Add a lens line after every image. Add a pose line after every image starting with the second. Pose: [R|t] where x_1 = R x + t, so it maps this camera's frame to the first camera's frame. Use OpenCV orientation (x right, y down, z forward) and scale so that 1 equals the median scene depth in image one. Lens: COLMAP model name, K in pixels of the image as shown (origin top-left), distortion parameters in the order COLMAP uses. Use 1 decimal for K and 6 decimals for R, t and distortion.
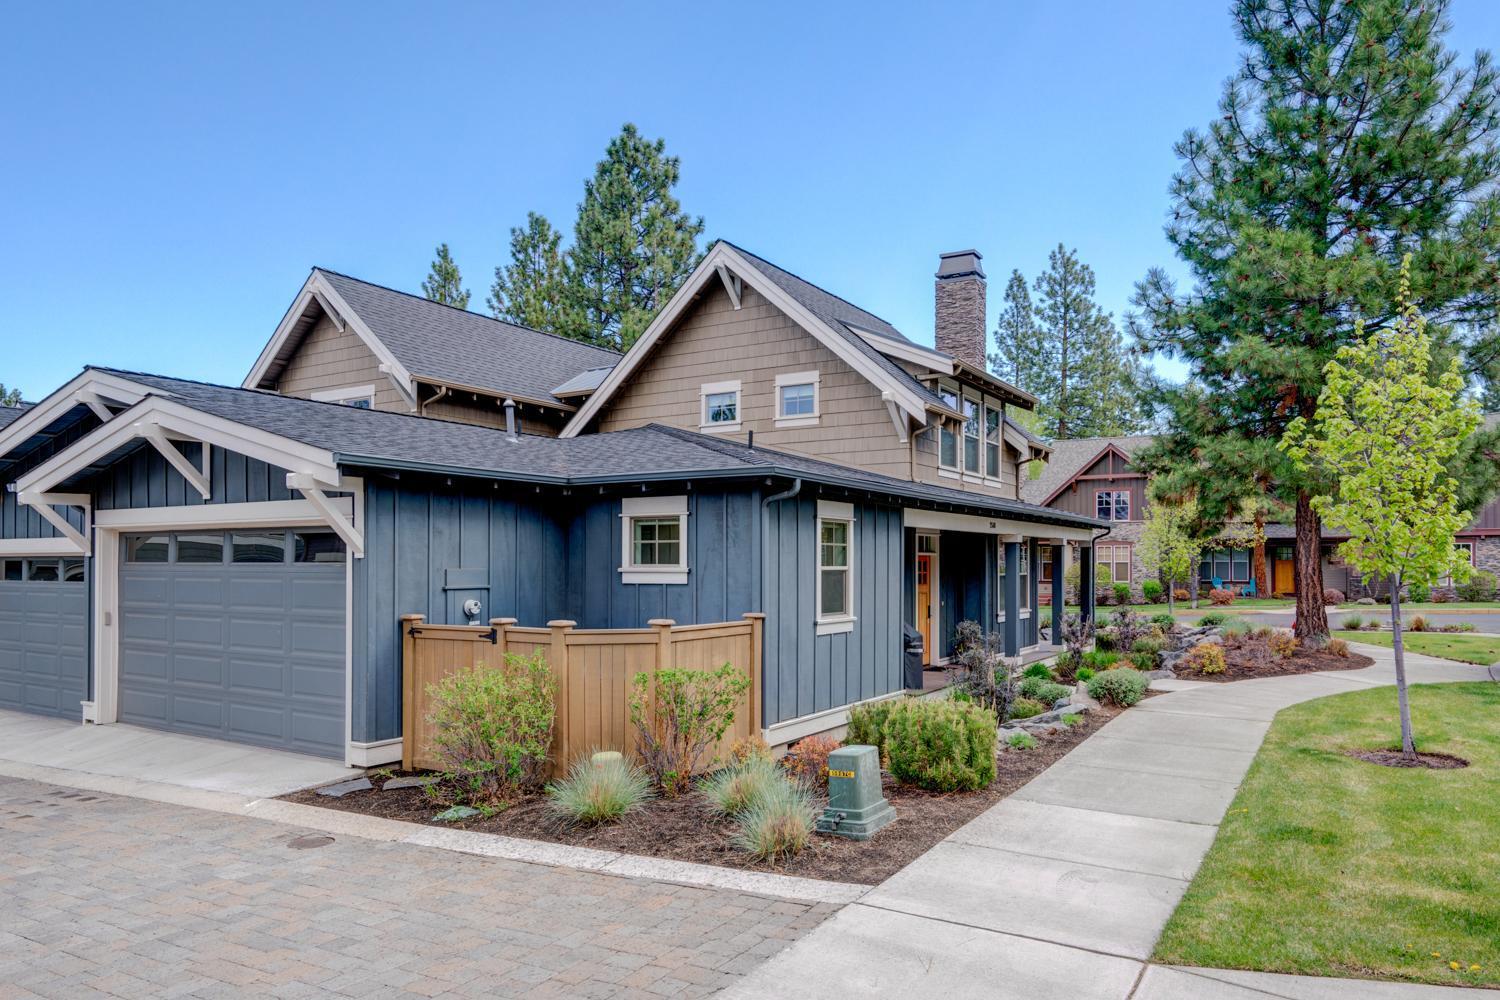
lens RADIAL K [[977.3, 0, 788.1], [0, 977.3, 555.6], [0, 0, 1]] dist [-0.007164, 0.002869]
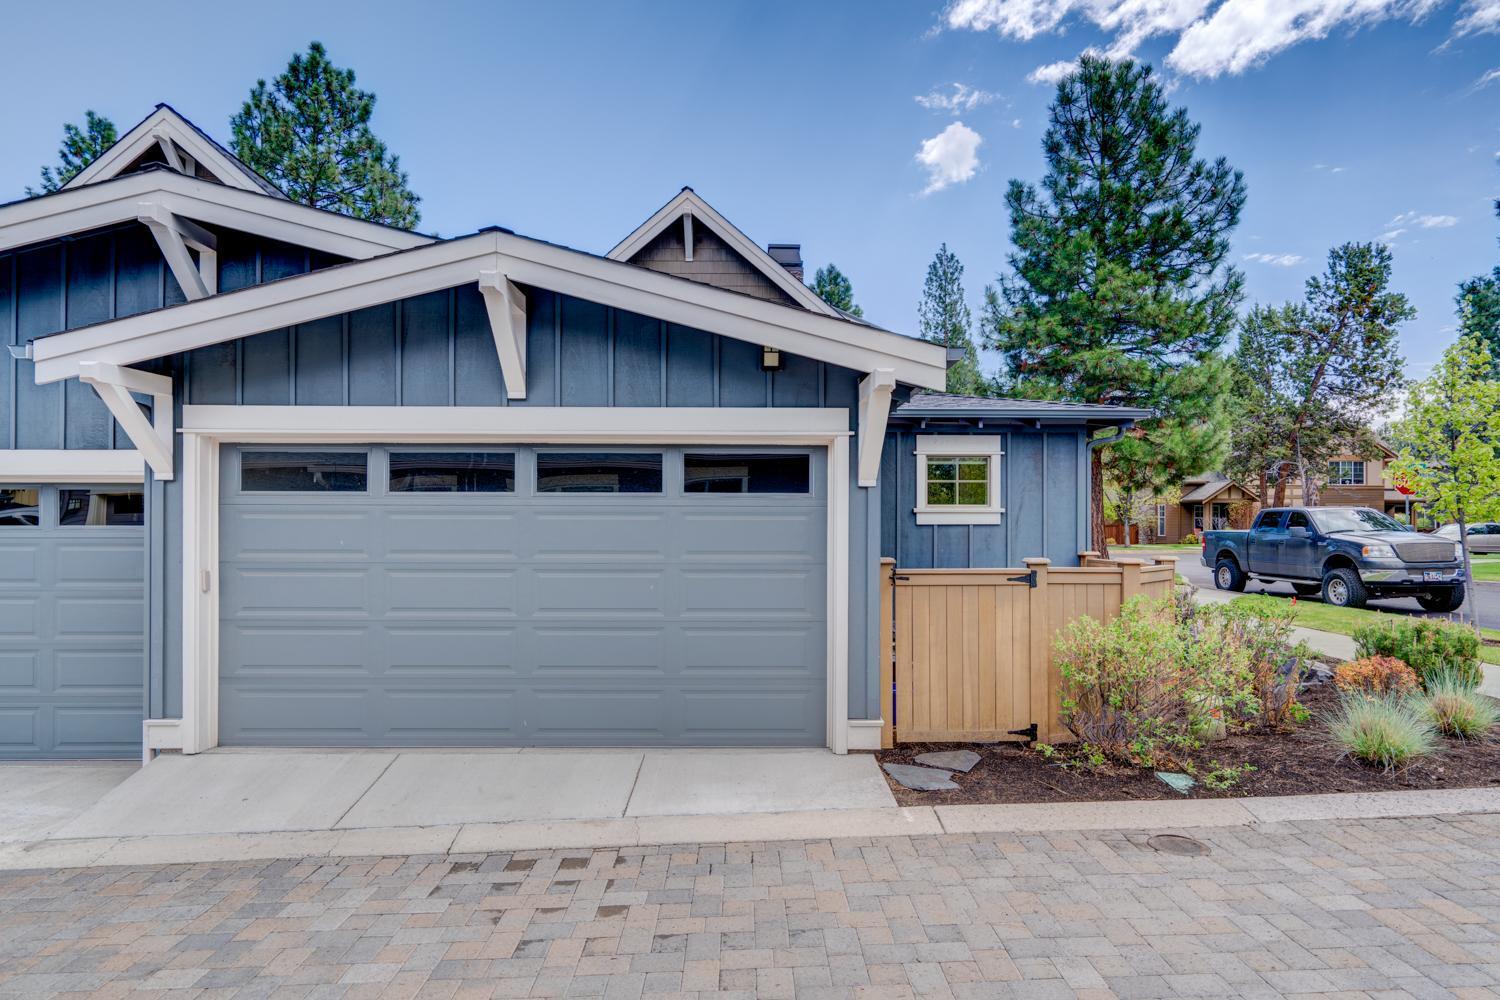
lens RADIAL K [[821.5, 0, 755.8], [0, 821.5, 526.4], [0, 0, 1]] dist [0.003464, -0.002103]
pose [[0.855627, 0.001798, 0.517591, -0.717850], [-0.006036, 0.999961, 0.006504, 0.025885], [-0.517559, -0.008689, 0.855604, 0.399423]]
